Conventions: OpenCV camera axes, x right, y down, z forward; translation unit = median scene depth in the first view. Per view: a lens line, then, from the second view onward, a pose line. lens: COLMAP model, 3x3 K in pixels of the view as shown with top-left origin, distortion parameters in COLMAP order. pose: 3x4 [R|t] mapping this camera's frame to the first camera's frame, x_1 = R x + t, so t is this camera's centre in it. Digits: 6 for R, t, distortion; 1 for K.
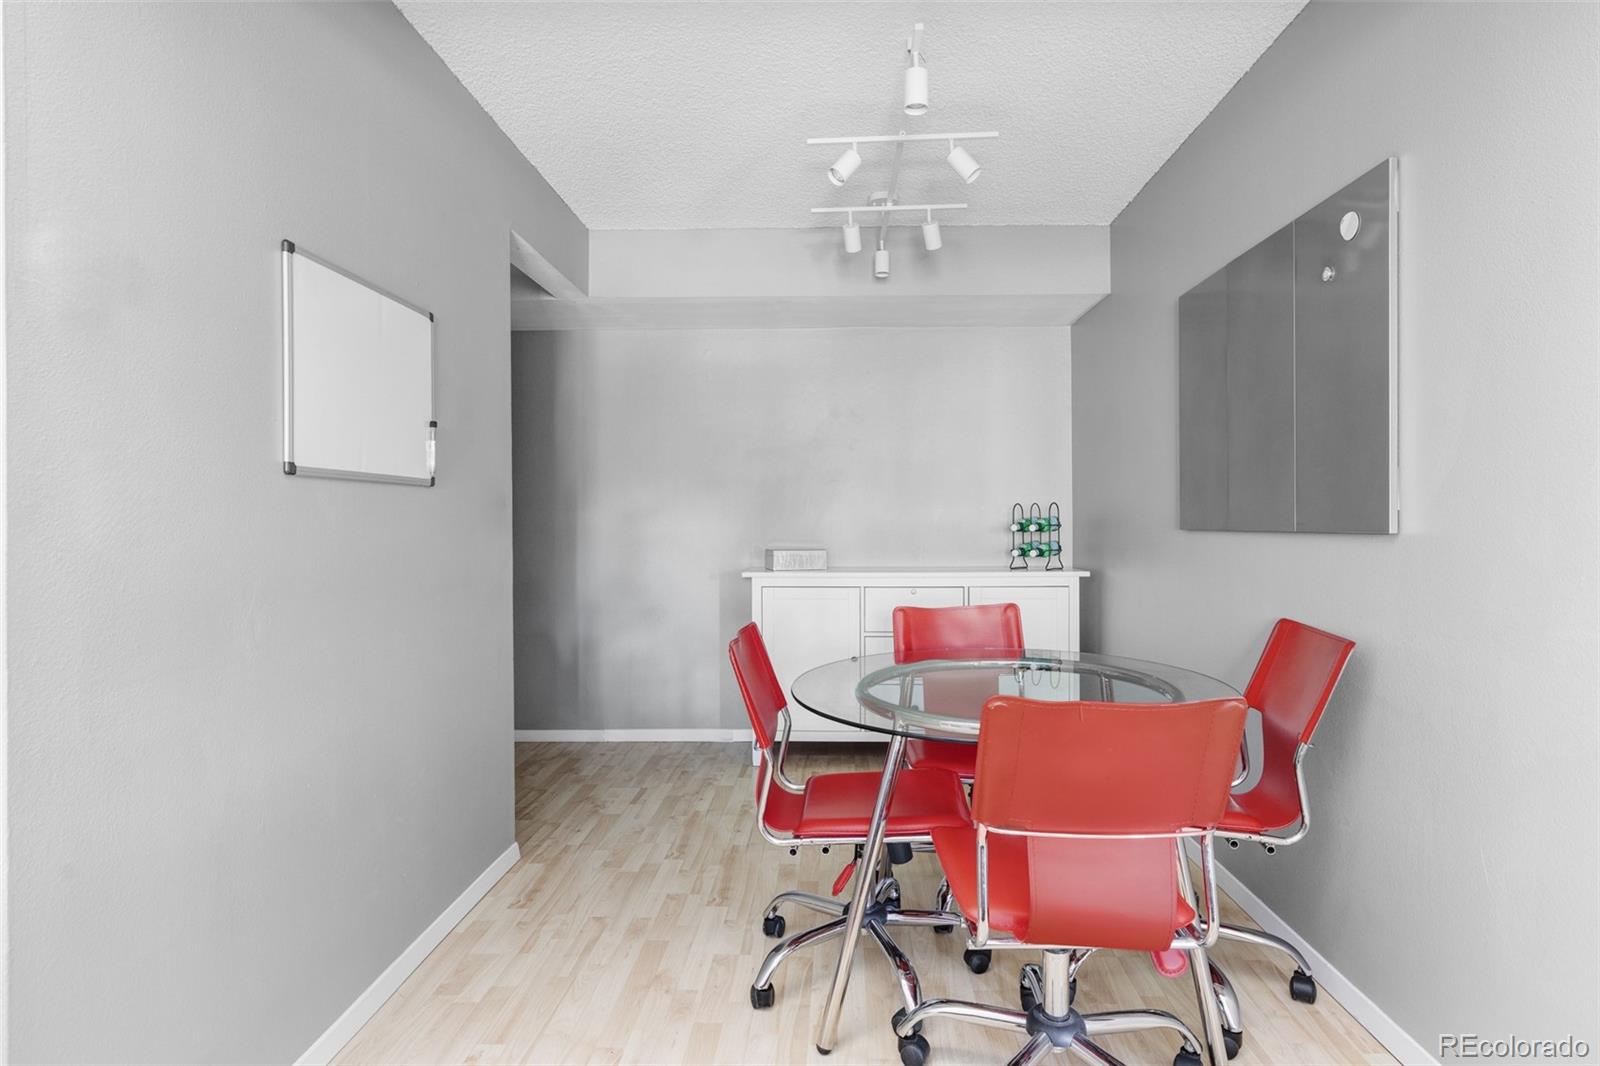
lens RADIAL K [[886.5, 0, 801.9], [0, 886.5, 521.0], [0, 0, 1]] dist [0.001641, -0.000858]
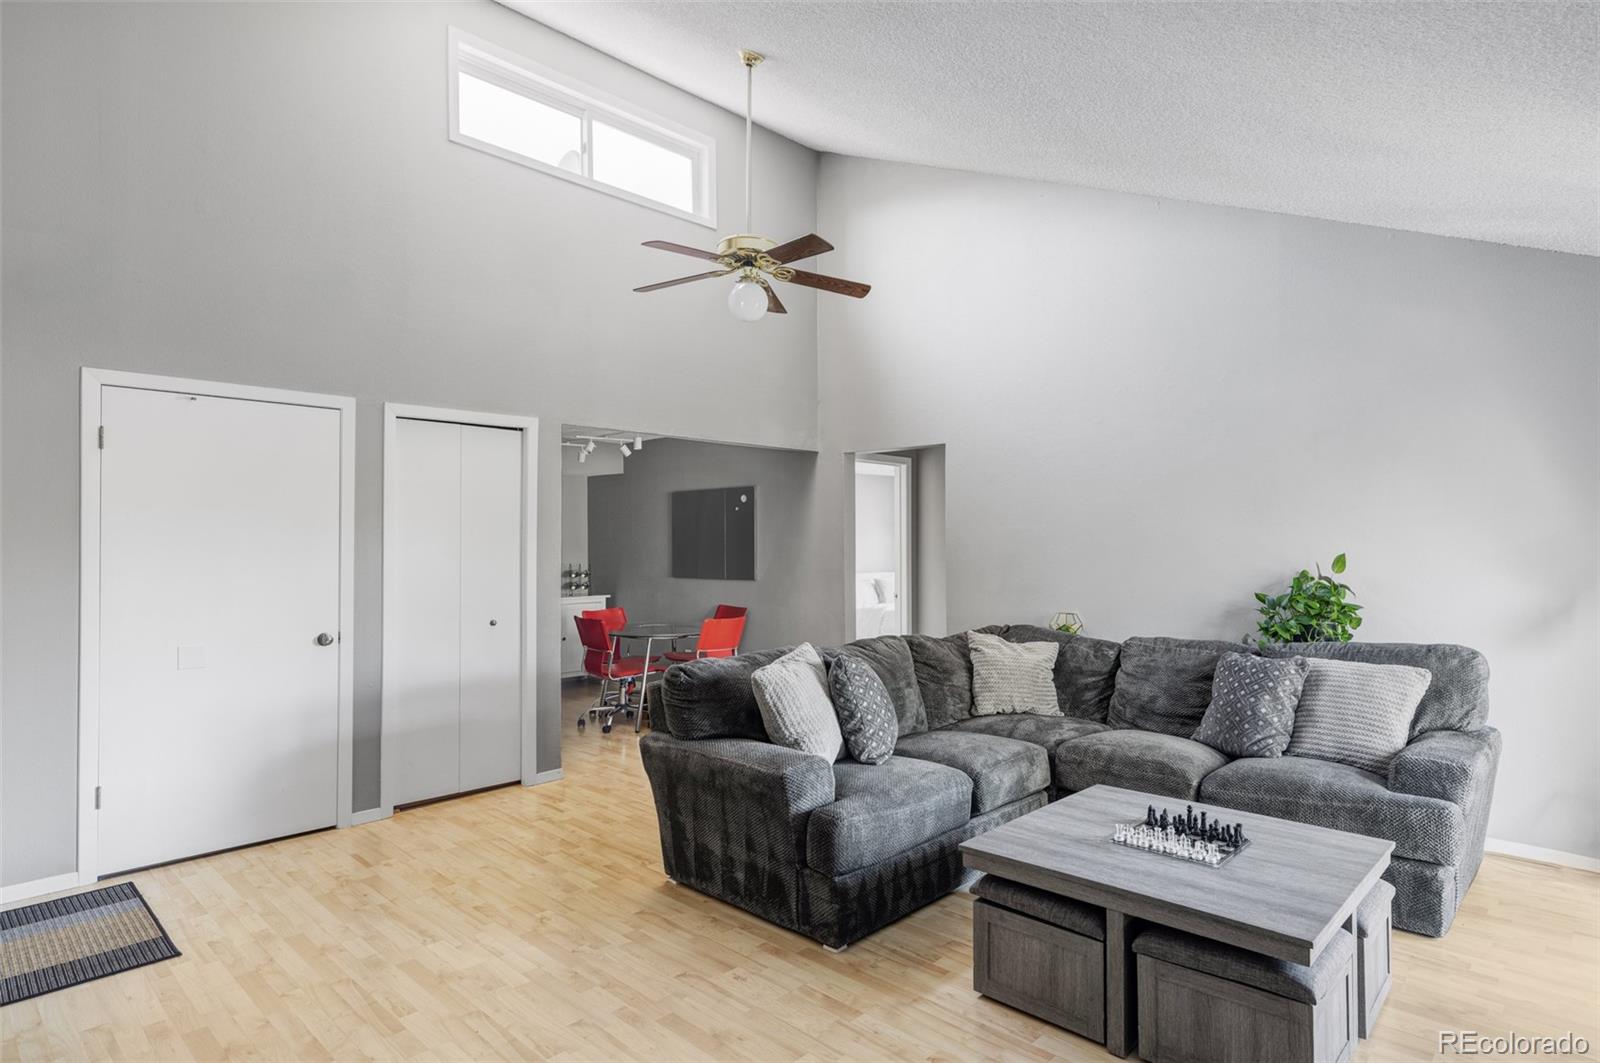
lens RADIAL K [[866.6, 0, 800.0], [0, 866.6, 531.5], [0, 0, 1]] dist [0.002520, 0.000570]
pose [[0.662269, 0.015960, 0.749096, -1.872482], [-0.000924, 0.999790, -0.020484, -0.107782], [-0.749265, 0.012874, 0.662145, -1.530245]]
